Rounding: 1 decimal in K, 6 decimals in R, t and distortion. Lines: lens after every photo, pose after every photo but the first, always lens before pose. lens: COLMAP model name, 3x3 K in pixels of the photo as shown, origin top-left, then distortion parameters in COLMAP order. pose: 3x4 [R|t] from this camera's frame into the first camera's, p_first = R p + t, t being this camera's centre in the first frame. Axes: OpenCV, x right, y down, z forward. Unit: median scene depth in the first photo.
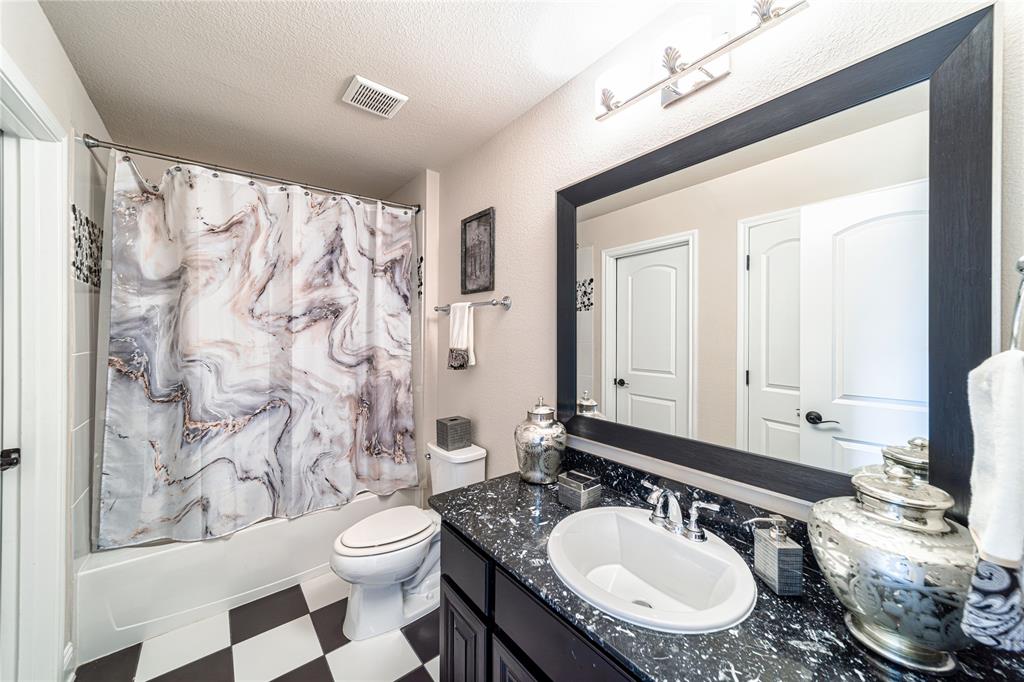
lens RADIAL K [[361.7, 0, 509.8], [0, 361.7, 341.4], [0, 0, 1]] dist [0.009492, 0.000100]
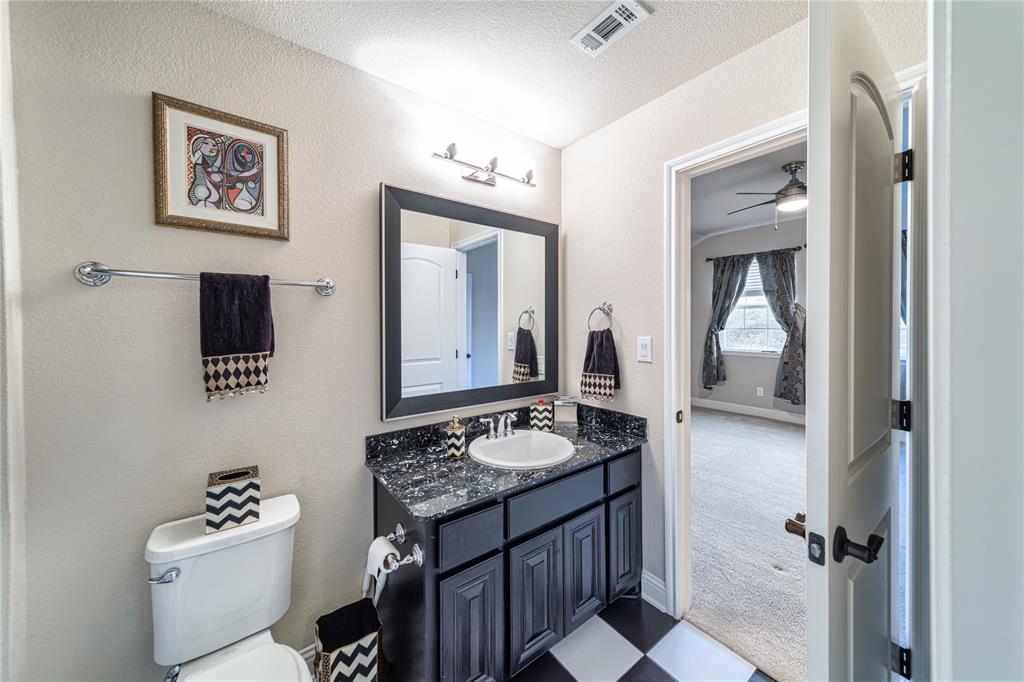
lens RADIAL K [[365.6, 0, 513.2], [0, 365.6, 328.4], [0, 0, 1]] dist [0.000083, 0.000019]
pose [[0.023094, -0.011302, 0.999669, -1.211760], [0.008416, 0.999903, 0.011110, -0.022073], [-0.999698, 0.008157, 0.023187, 0.833432]]
